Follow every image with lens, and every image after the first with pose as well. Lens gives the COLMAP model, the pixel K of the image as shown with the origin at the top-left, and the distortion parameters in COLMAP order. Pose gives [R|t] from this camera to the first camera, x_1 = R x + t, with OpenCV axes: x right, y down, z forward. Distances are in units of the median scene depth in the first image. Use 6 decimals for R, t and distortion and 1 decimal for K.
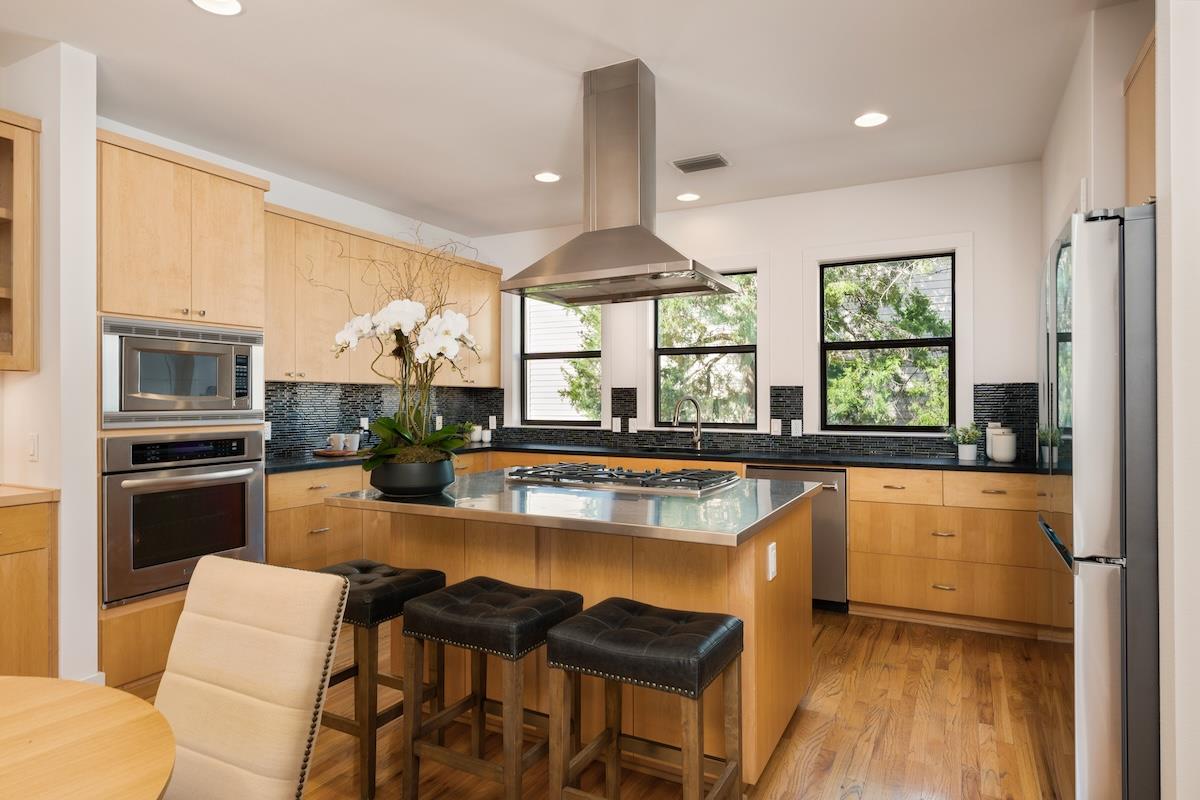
lens RADIAL K [[688.3, 0, 600.0], [0, 688.3, 400.0], [0, 0, 1]] dist [-0.001986, -0.000957]
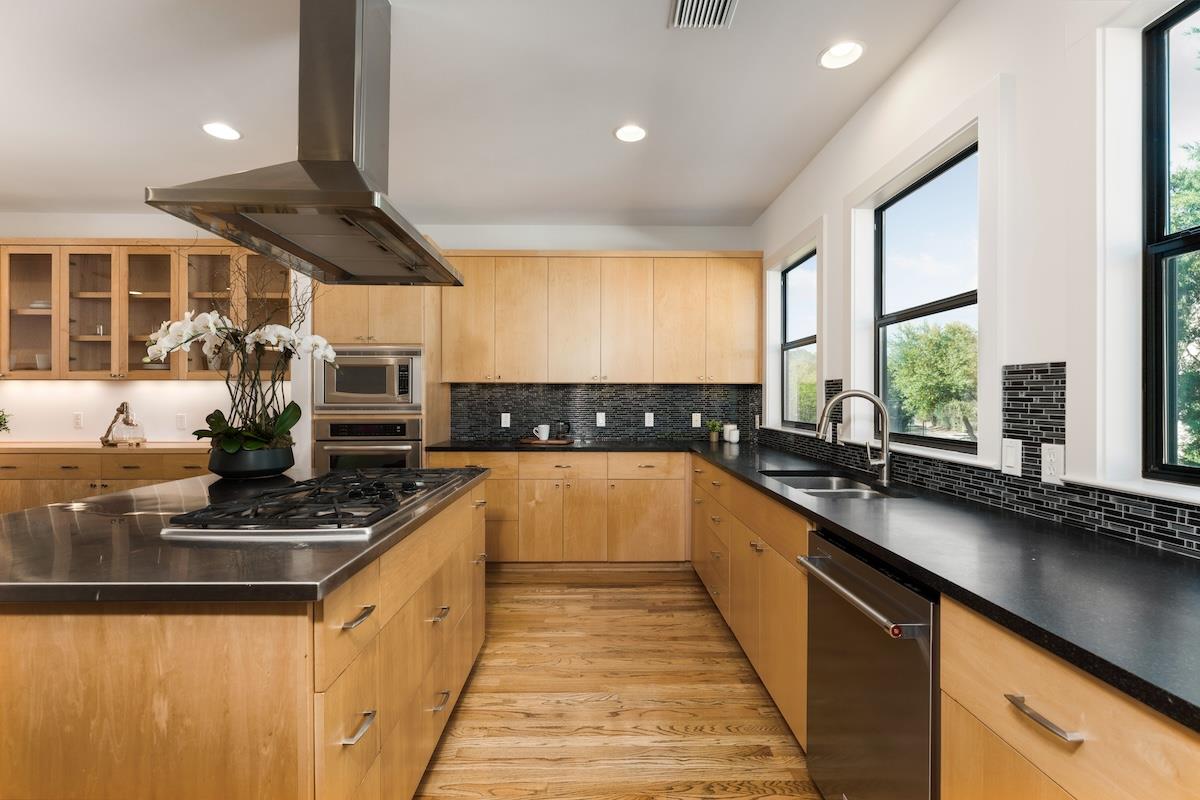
lens RADIAL K [[512.6, 0, 600.0], [0, 512.6, 400.0], [0, 0, 1]] dist [-0.002146, -0.000404]
pose [[0.476046, 0.004159, -0.879410, 0.433665], [-0.001812, 0.999991, 0.003748, 0.001574], [0.879418, -0.000191, 0.476050, 0.624287]]
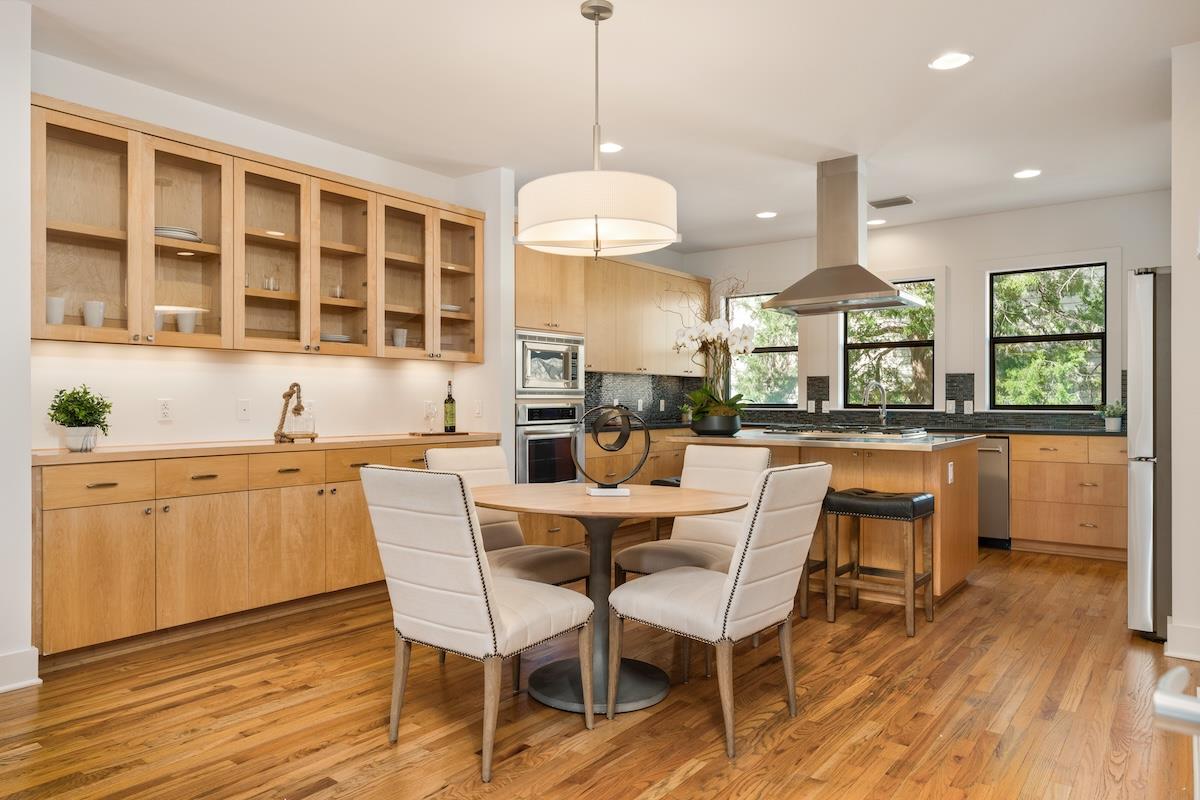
lens RADIAL K [[776.5, 0, 600.0], [0, 776.5, 400.0], [0, 0, 1]] dist [0.015753, -0.001384]
pose [[0.985778, 0.001278, -0.168048, -0.131119], [-0.001312, 0.999999, -0.000091, 0.028581], [0.168048, 0.000310, 0.985779, -0.489307]]
